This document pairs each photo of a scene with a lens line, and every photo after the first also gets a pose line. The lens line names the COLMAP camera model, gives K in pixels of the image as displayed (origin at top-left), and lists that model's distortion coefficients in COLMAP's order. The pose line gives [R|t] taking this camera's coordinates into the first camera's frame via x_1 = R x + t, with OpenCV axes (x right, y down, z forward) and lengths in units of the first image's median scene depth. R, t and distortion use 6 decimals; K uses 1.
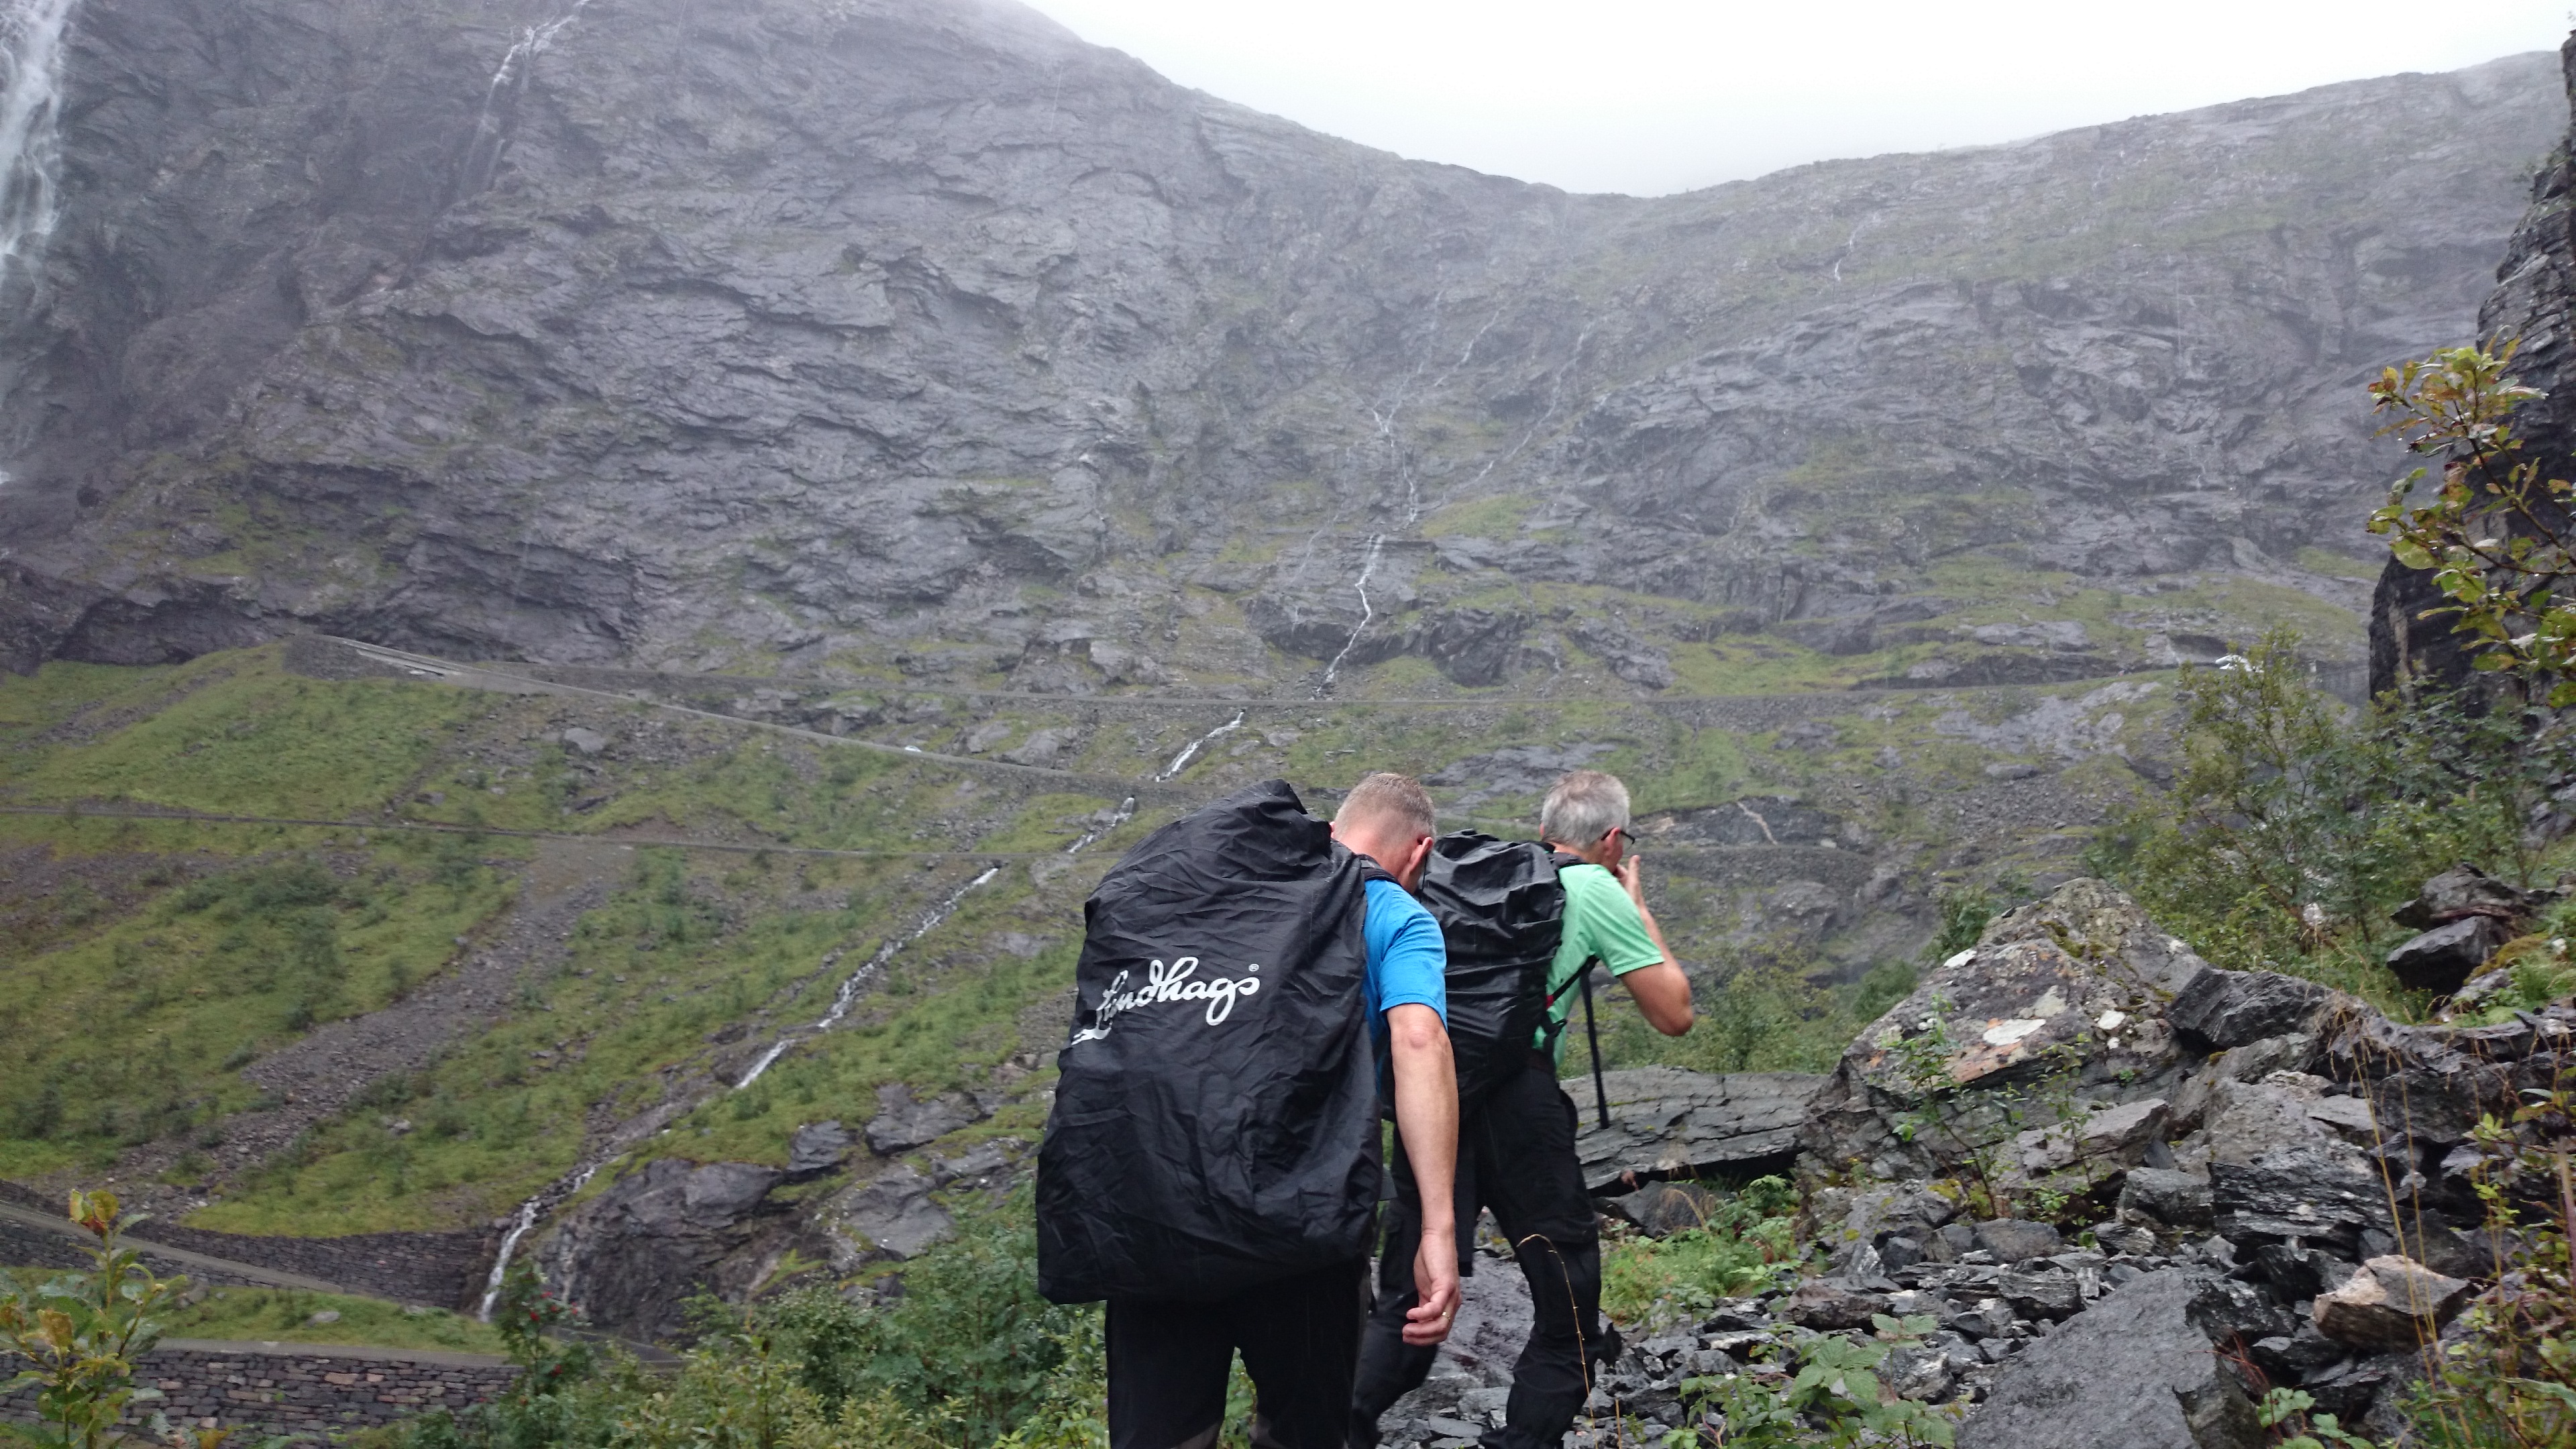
lens RADIAL K [[1898.6, 0, 1288.0], [0, 1898.6, 724.5], [0, 0, 1]] dist [0.115508, -0.294218]
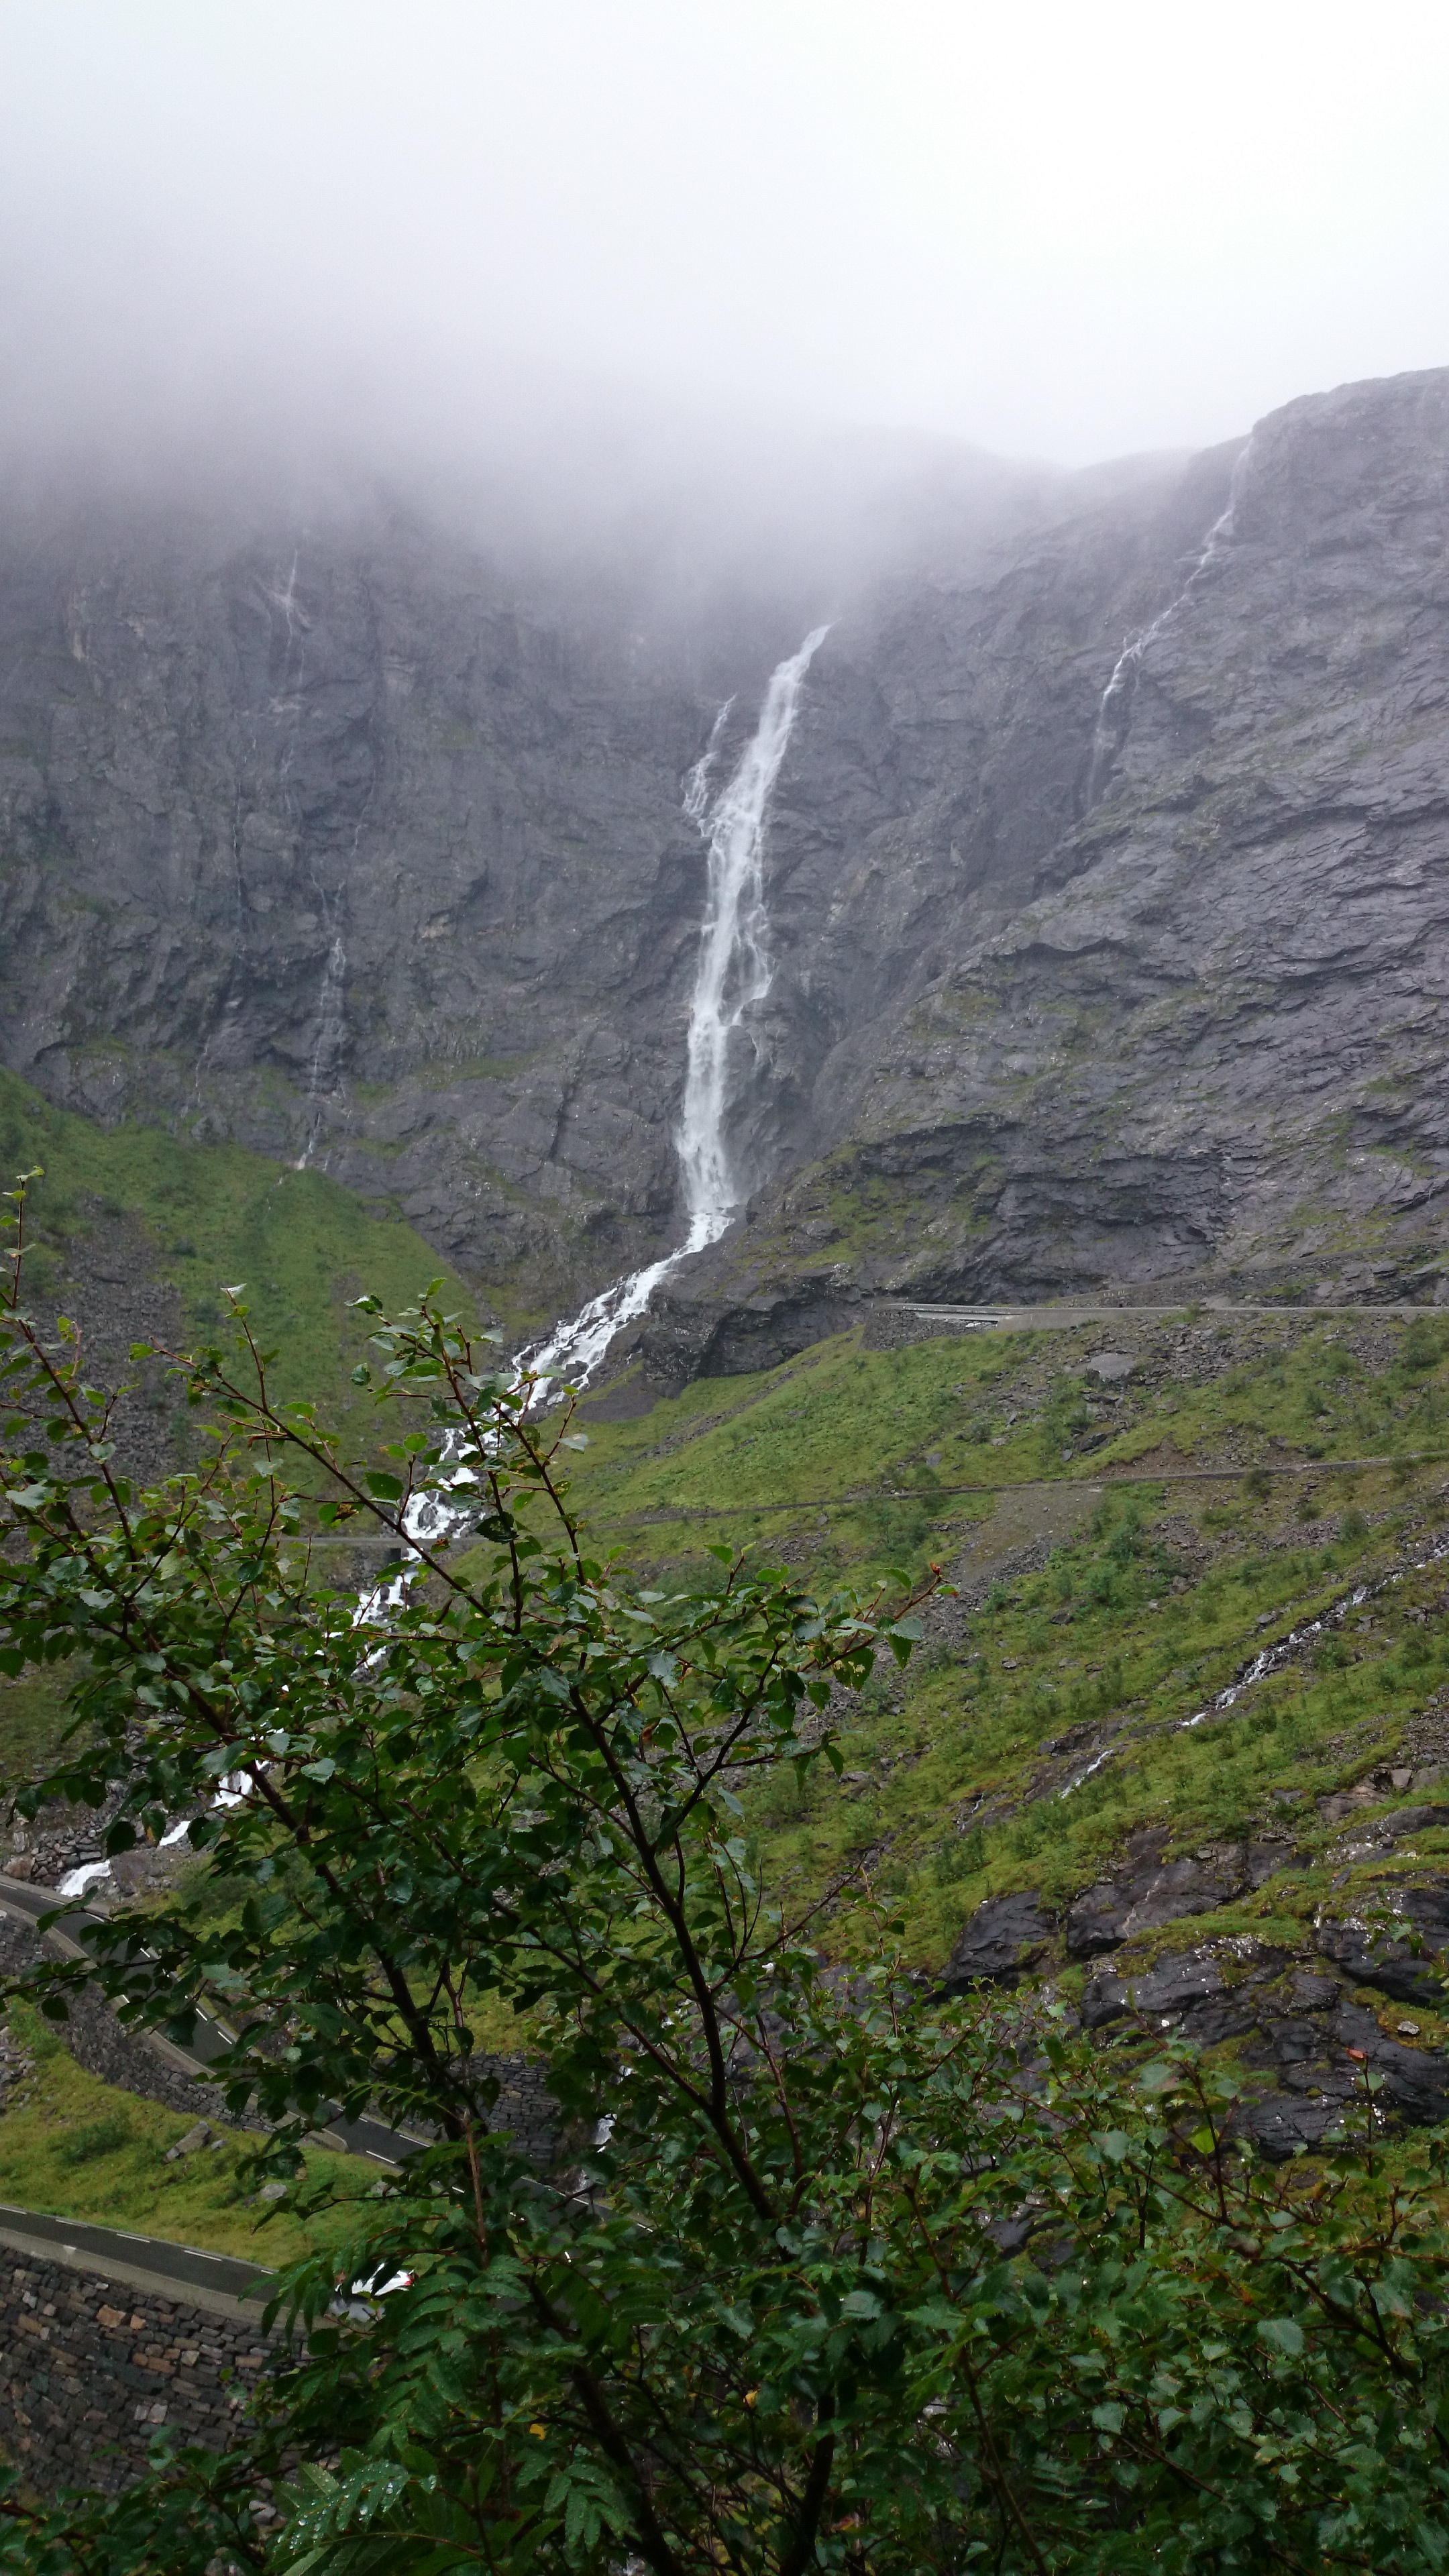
lens RADIAL K [[1898.6, 0, 718.7], [0, 1898.6, 1337.0], [0, 0, 1]] dist [0.115508, -0.294218]
pose [[0.683632, -0.179862, -0.707317, 0.082391], [0.163313, 0.982281, -0.091937, 0.035644], [0.711320, -0.052663, 0.700892, 0.250556]]
